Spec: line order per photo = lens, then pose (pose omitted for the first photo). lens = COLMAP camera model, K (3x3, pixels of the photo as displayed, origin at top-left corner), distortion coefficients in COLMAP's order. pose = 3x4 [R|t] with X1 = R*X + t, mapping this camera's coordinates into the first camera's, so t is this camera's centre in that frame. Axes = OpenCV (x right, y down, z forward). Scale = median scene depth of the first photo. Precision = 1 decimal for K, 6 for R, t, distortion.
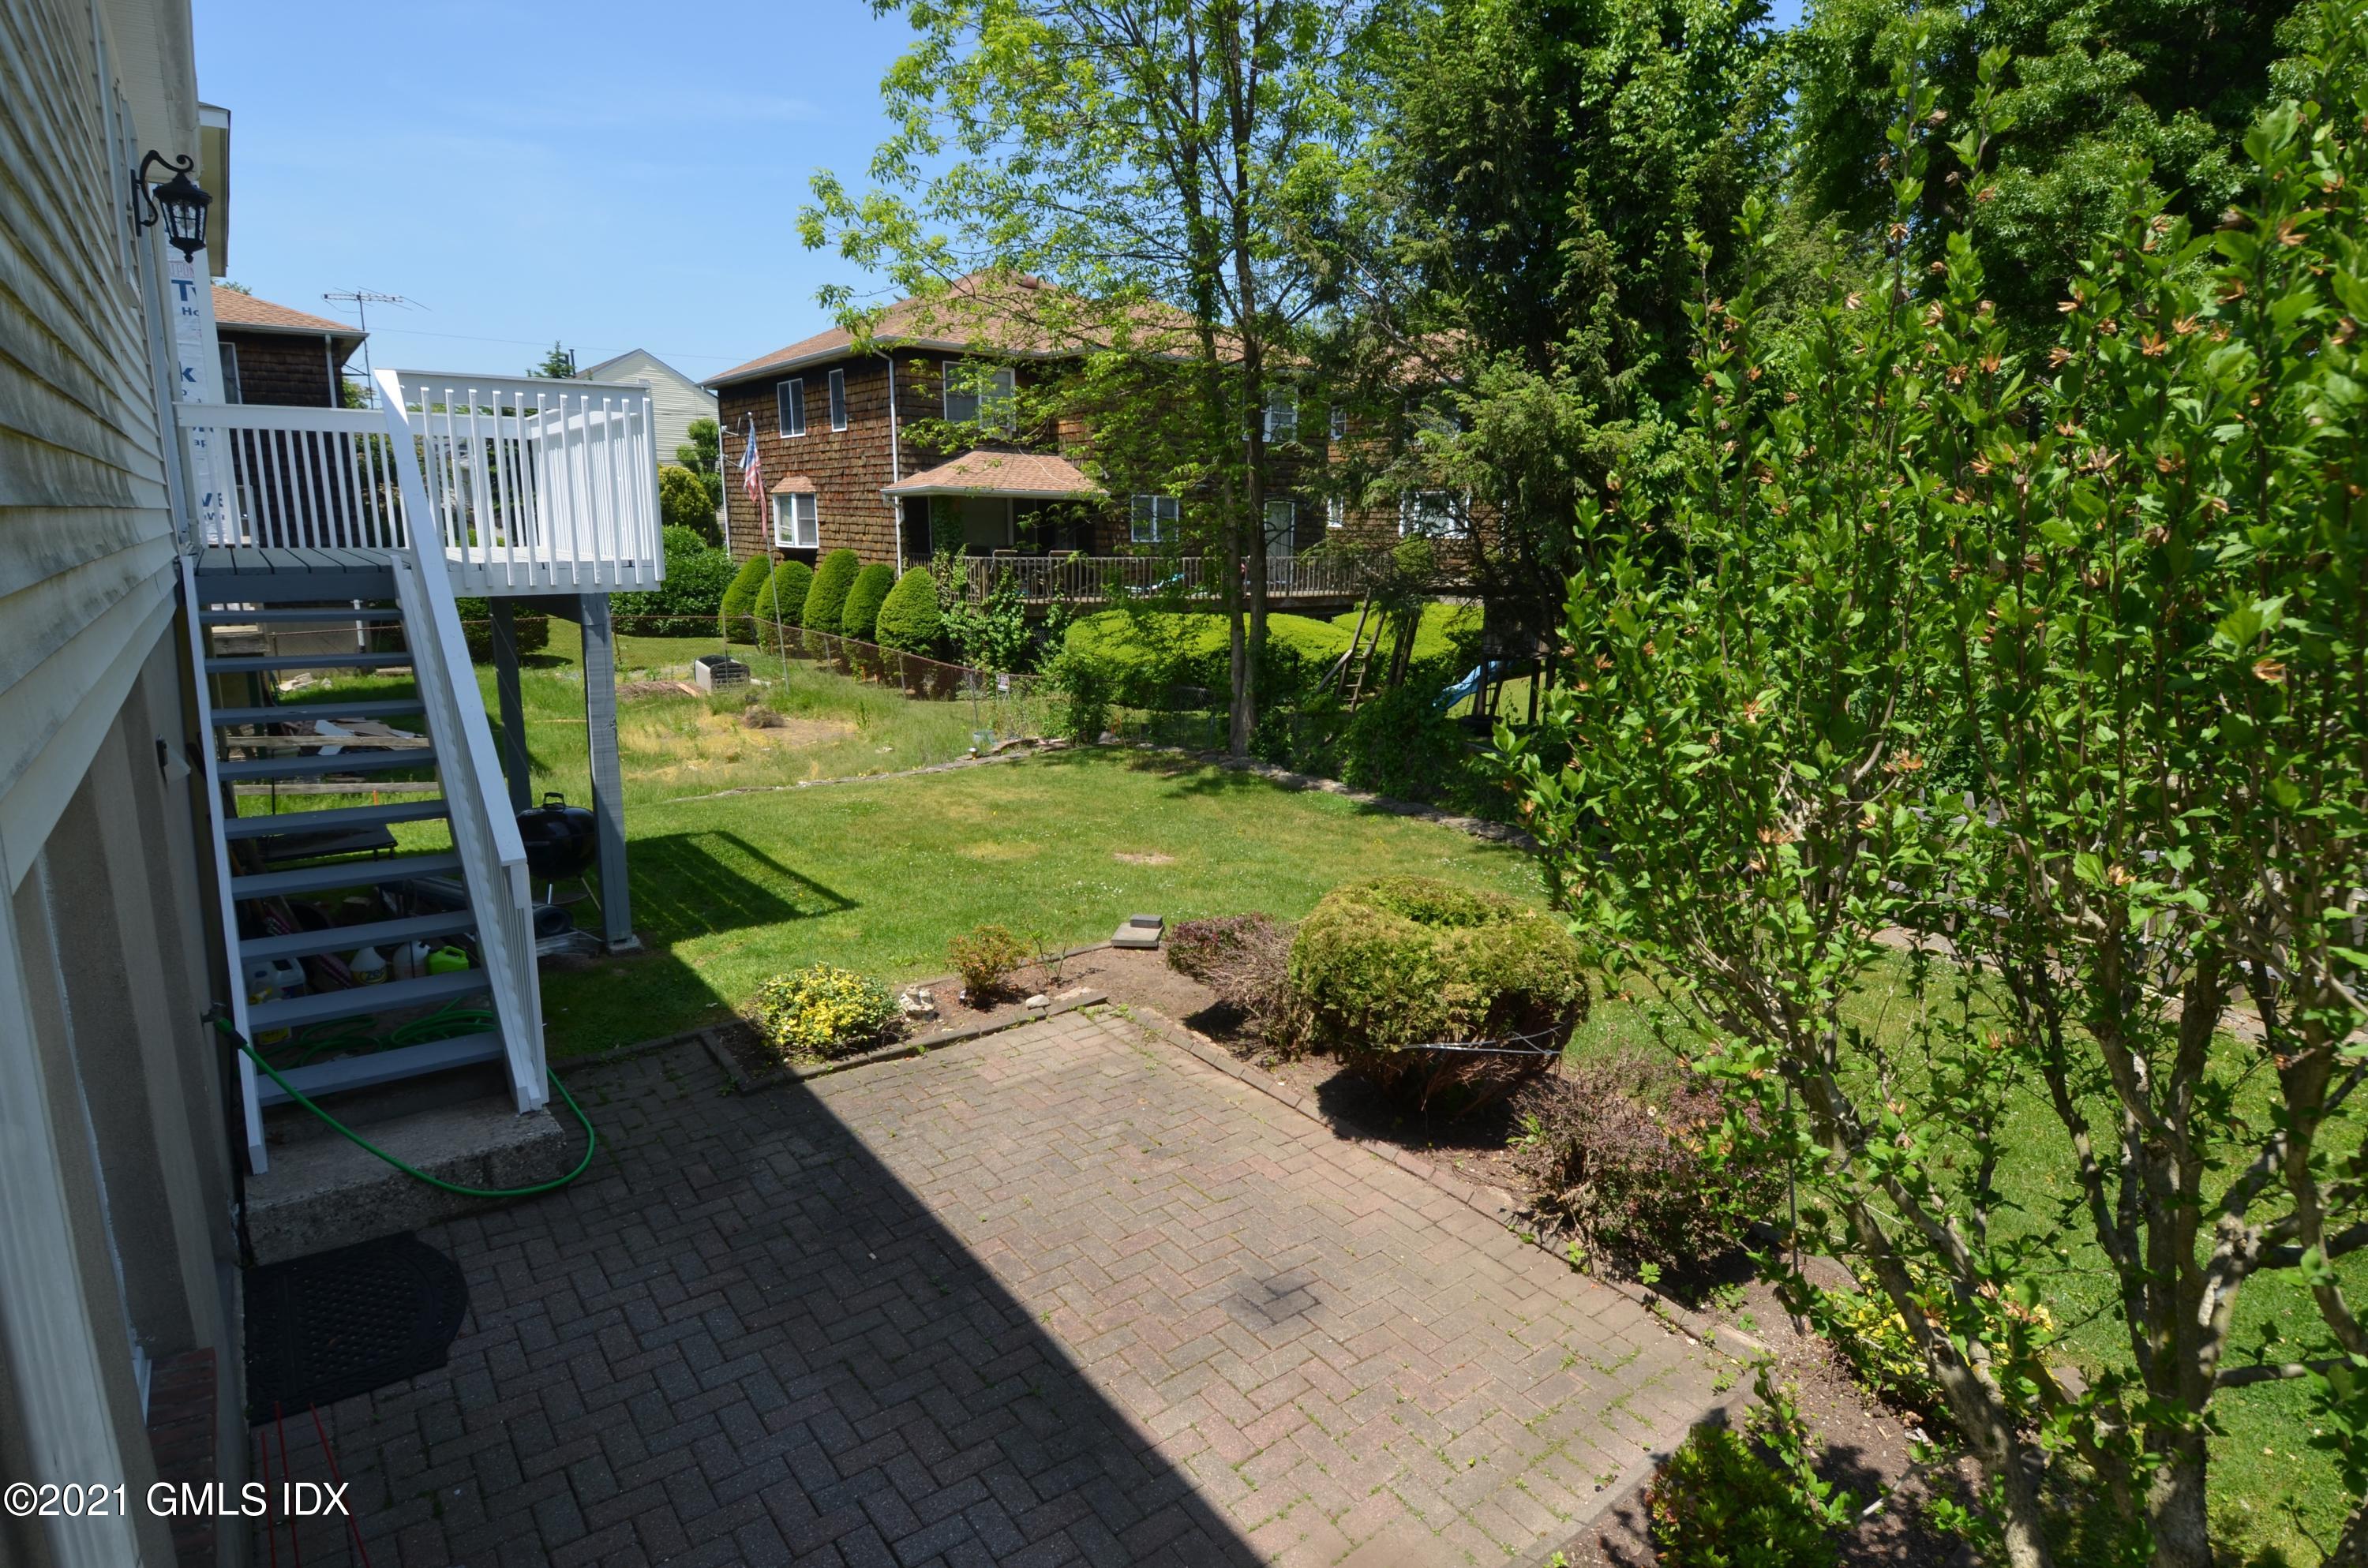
lens RADIAL K [[1230.1, 0, 1227.8], [0, 1230.1, 780.2], [0, 0, 1]] dist [0.046606, -0.053520]
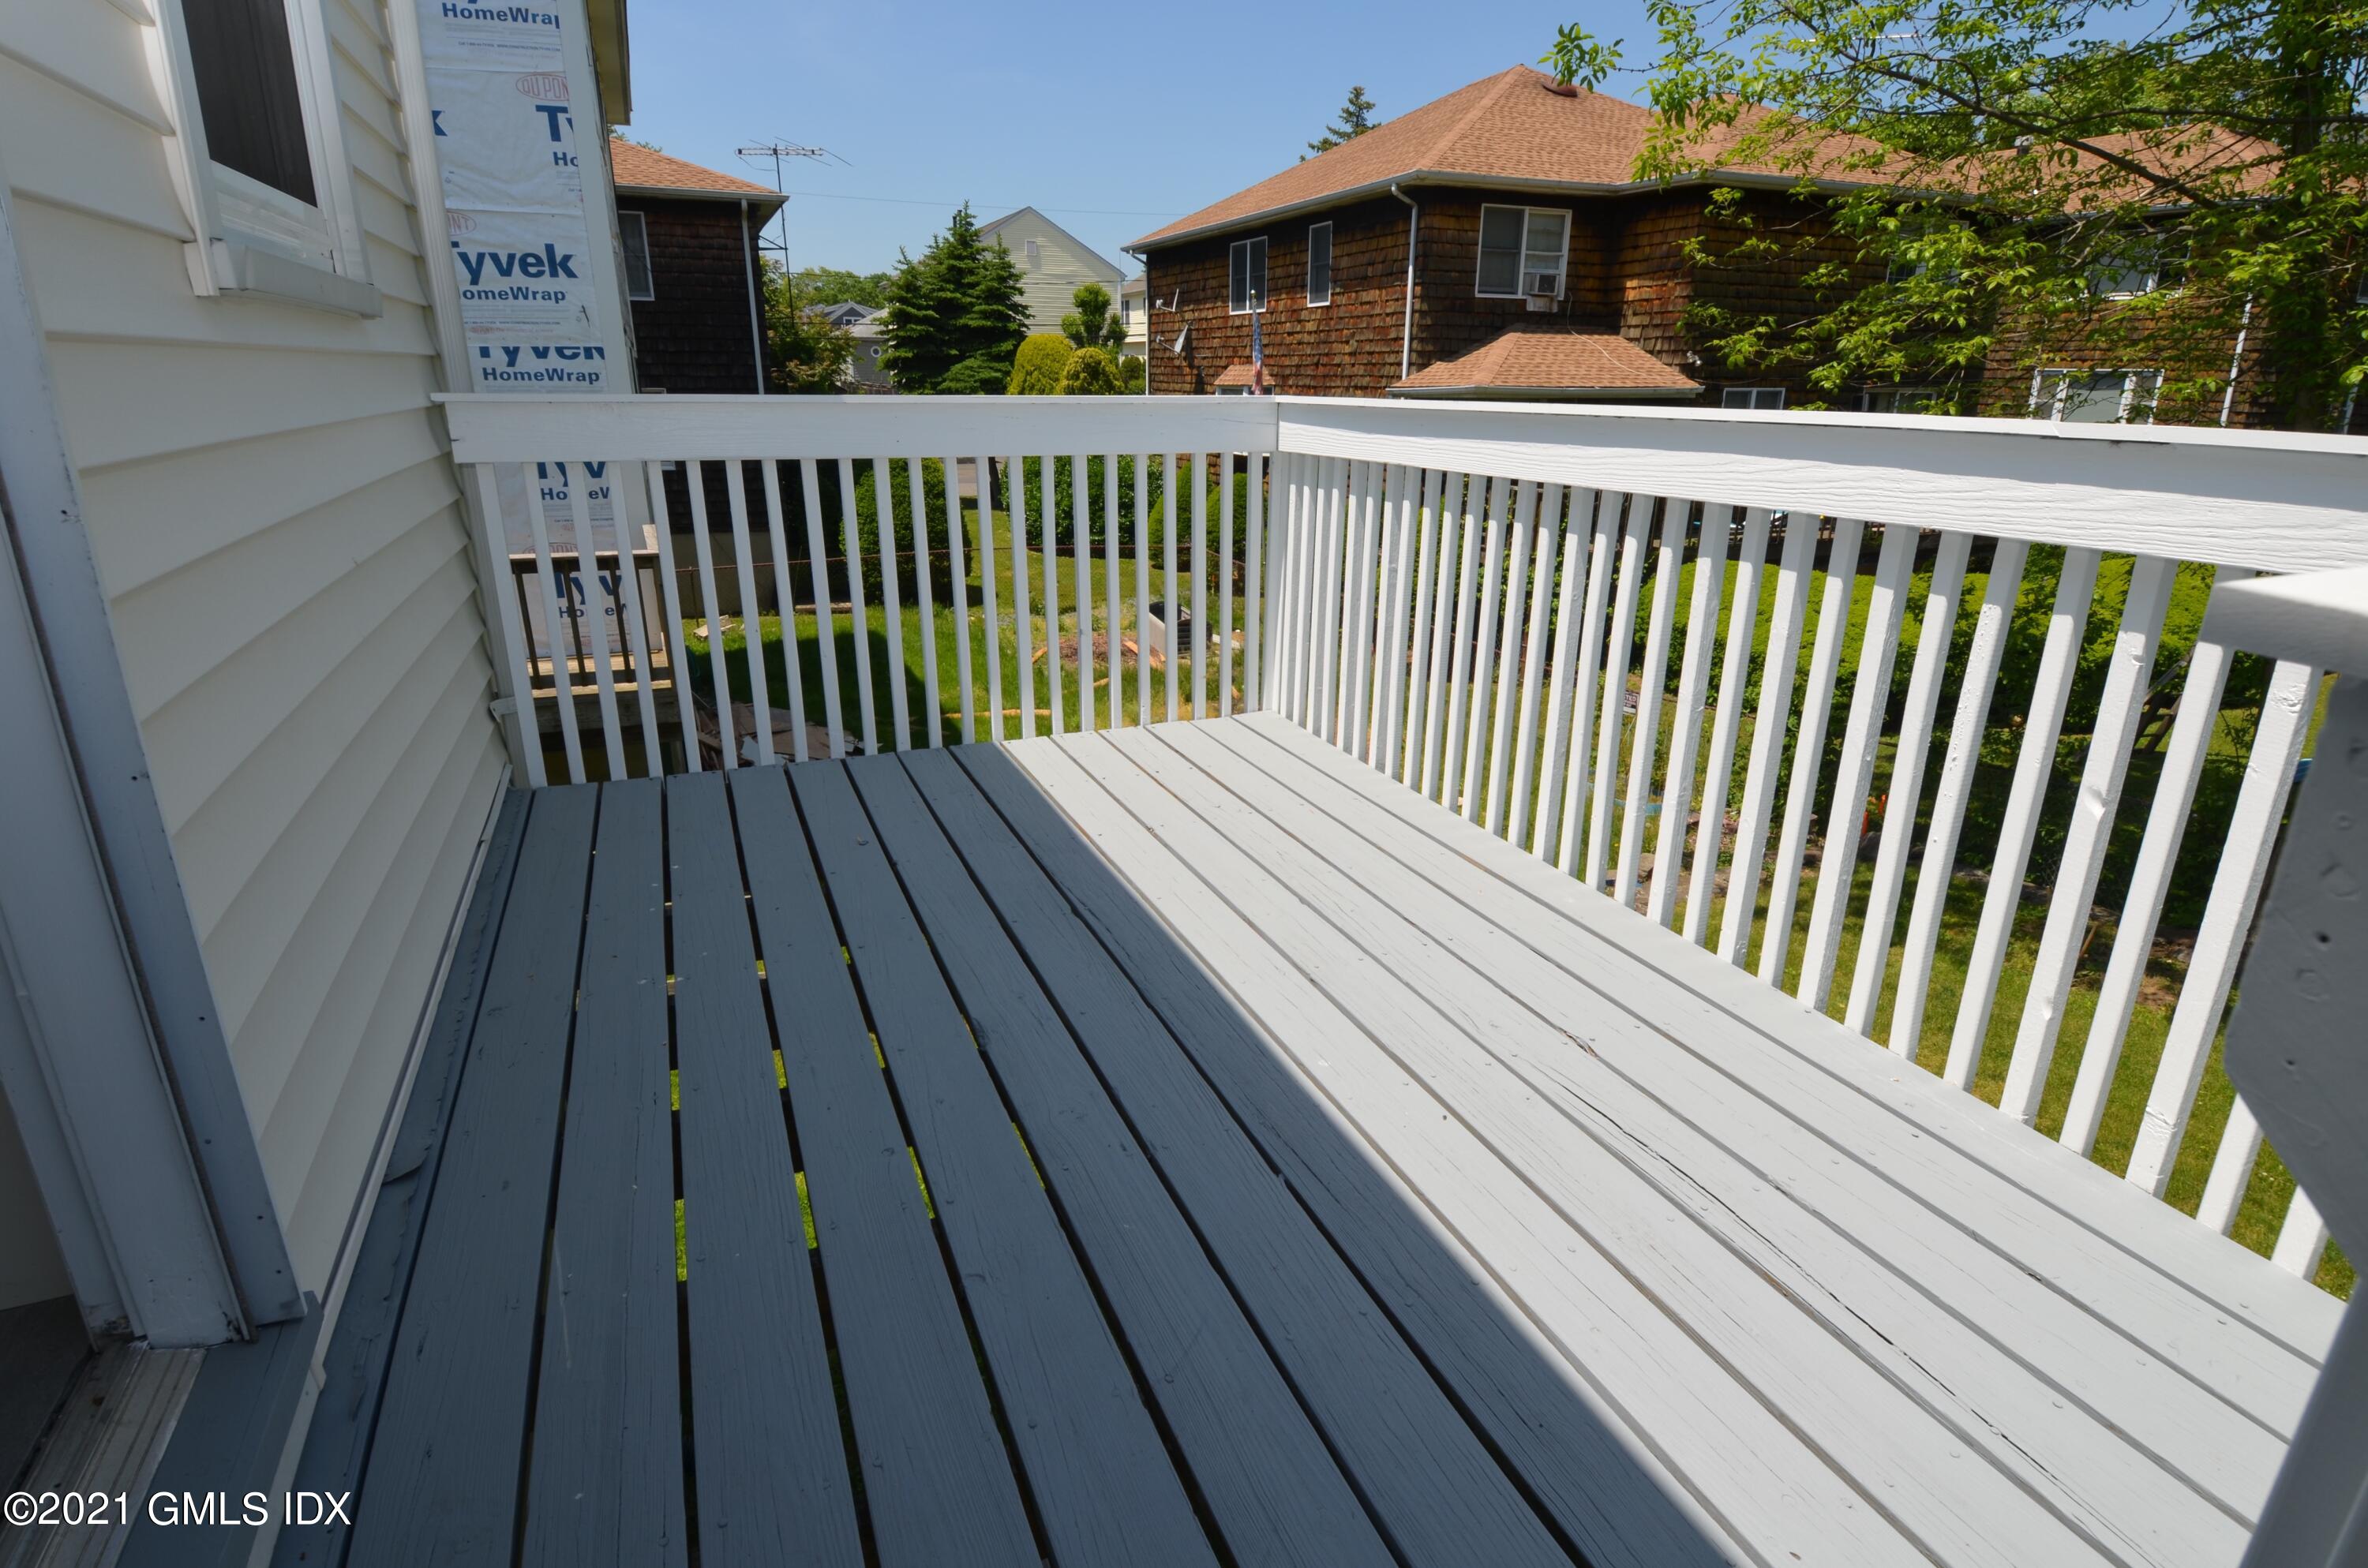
lens RADIAL K [[1199.5, 0, 1209.0], [0, 1199.5, 778.2], [0, 0, 1]] dist [0.062873, -0.047090]
pose [[0.966391, 0.075403, -0.245769, -0.599005], [-0.046337, 0.991451, 0.121977, -0.273235], [0.252866, -0.106489, 0.961623, 0.773080]]
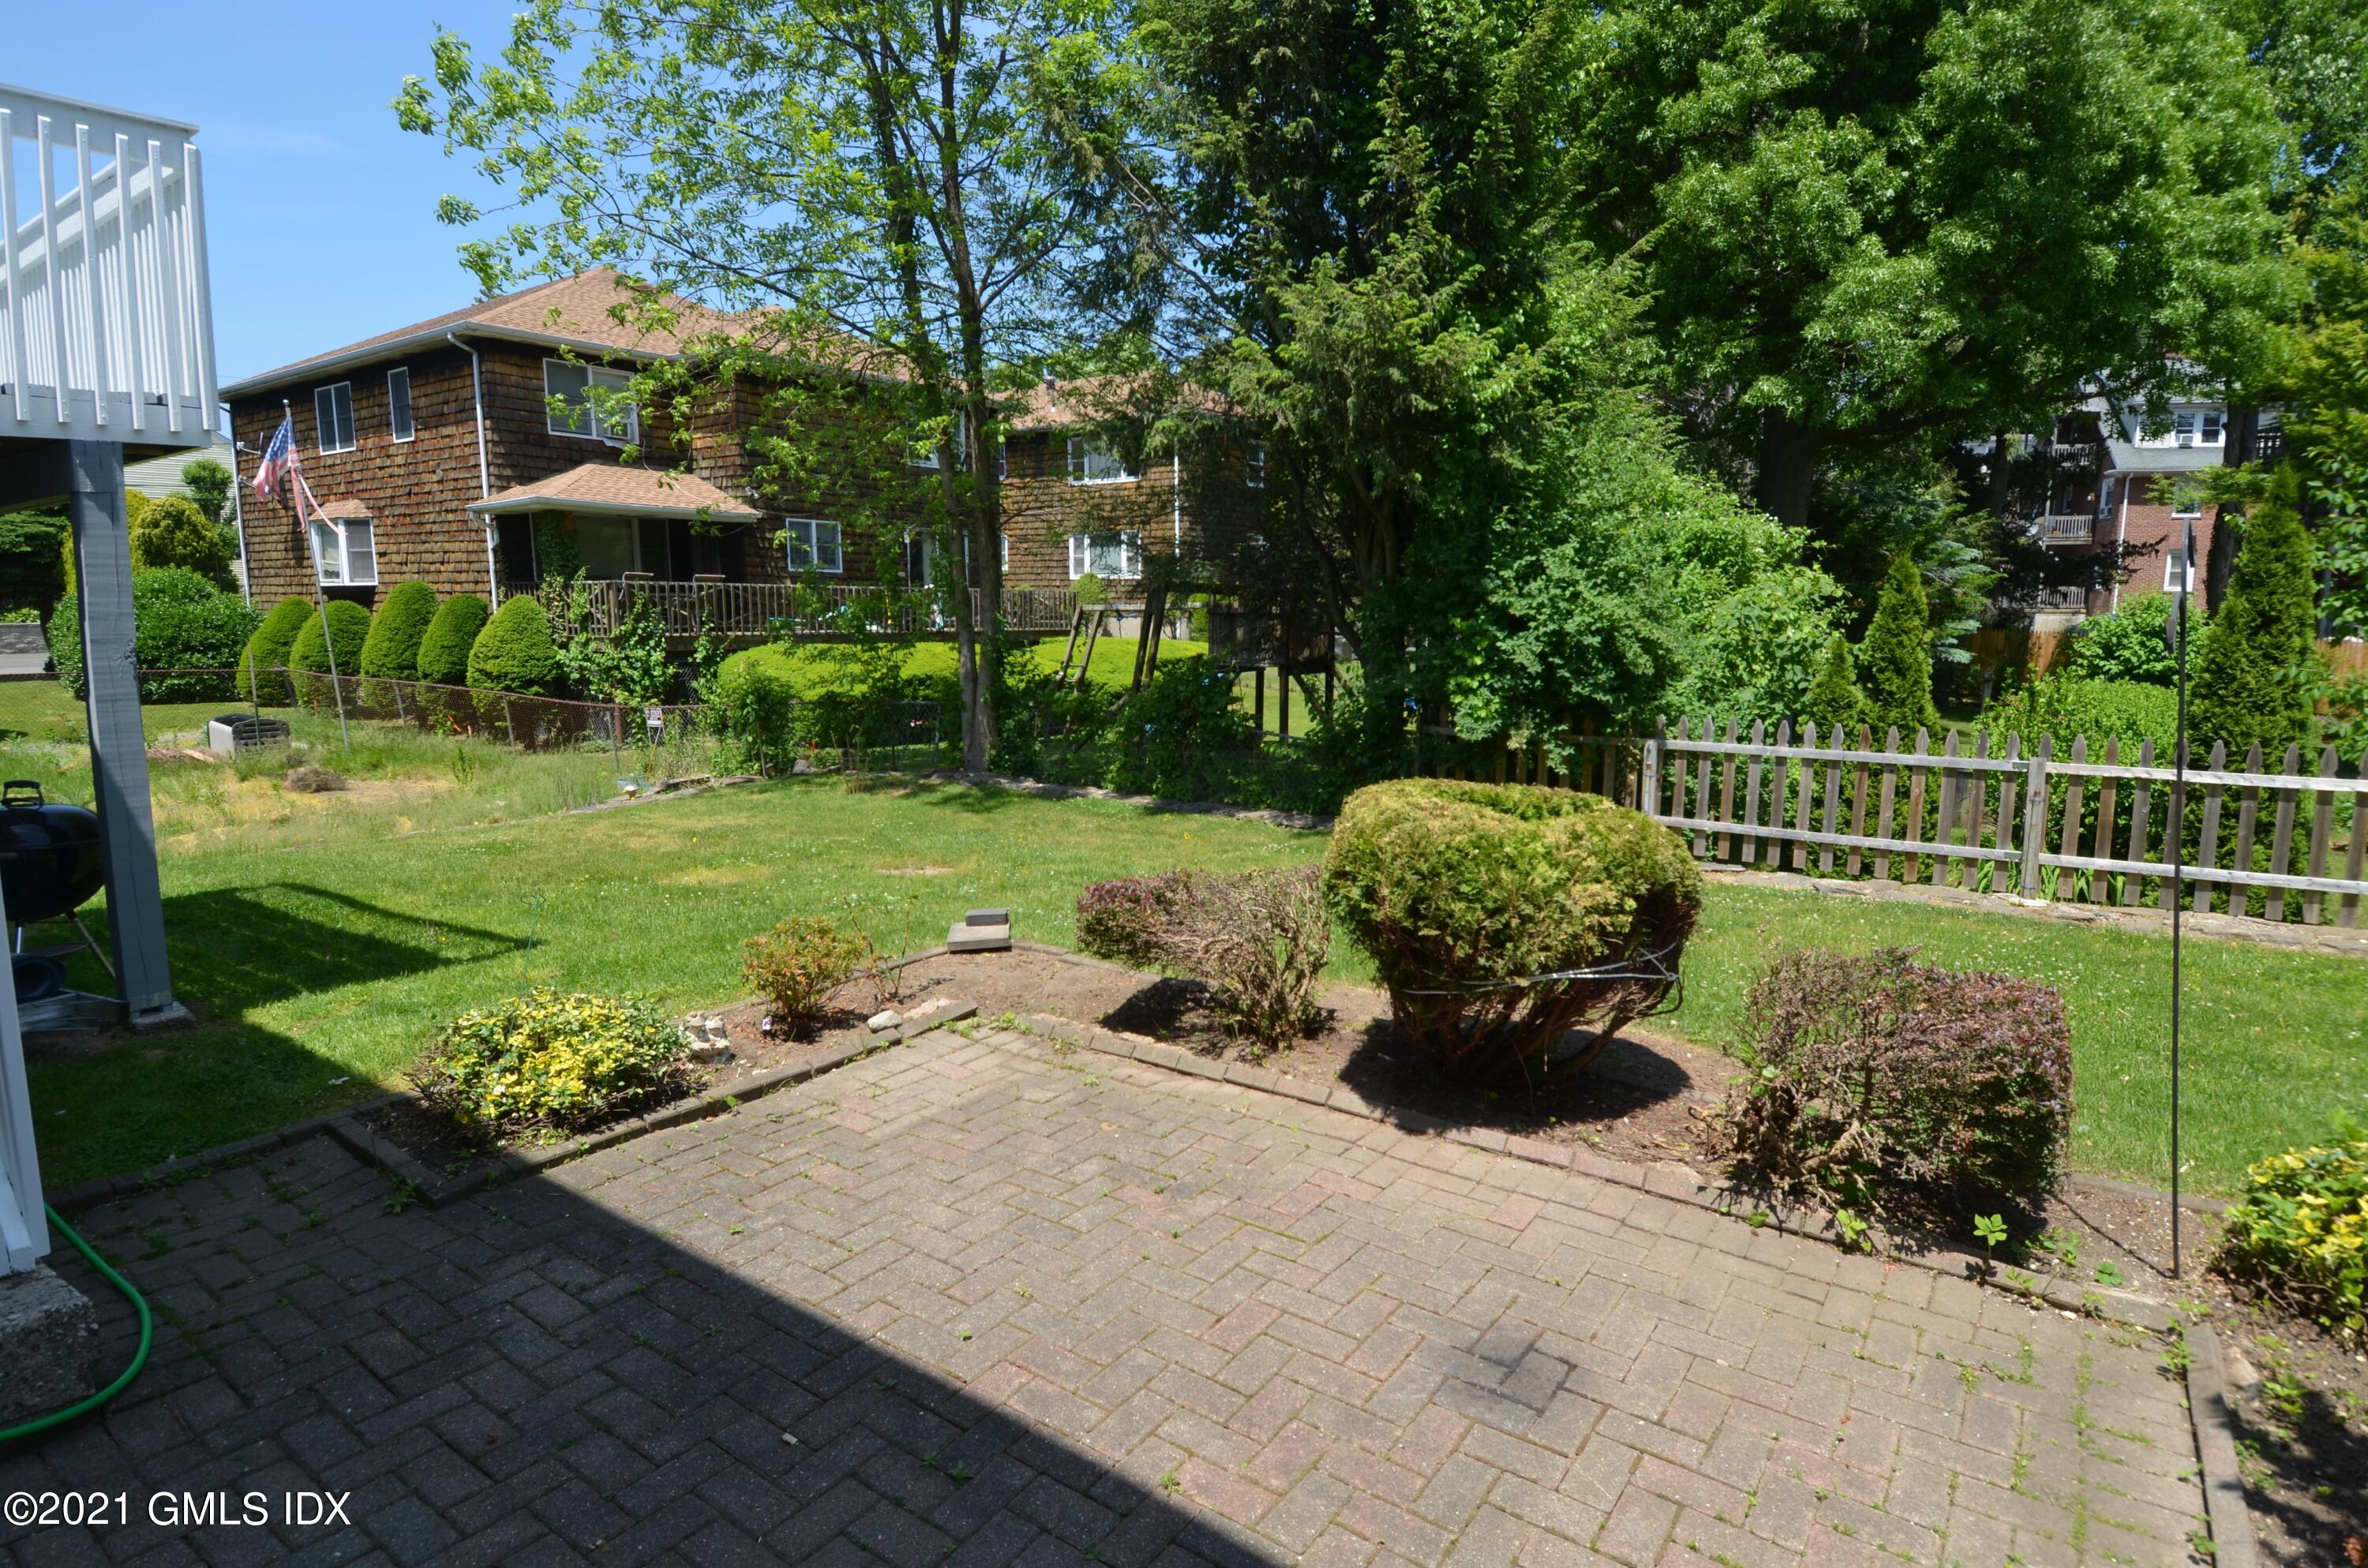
lens RADIAL K [[1230.1, 0, 1227.8], [0, 1230.1, 780.2], [0, 0, 1]] dist [0.046606, -0.053520]
pose [[0.955775, -0.054909, 0.288928, -0.142019], [0.072315, 0.996132, -0.049911, 0.081770], [-0.285070, 0.068597, 0.956049, 0.239747]]
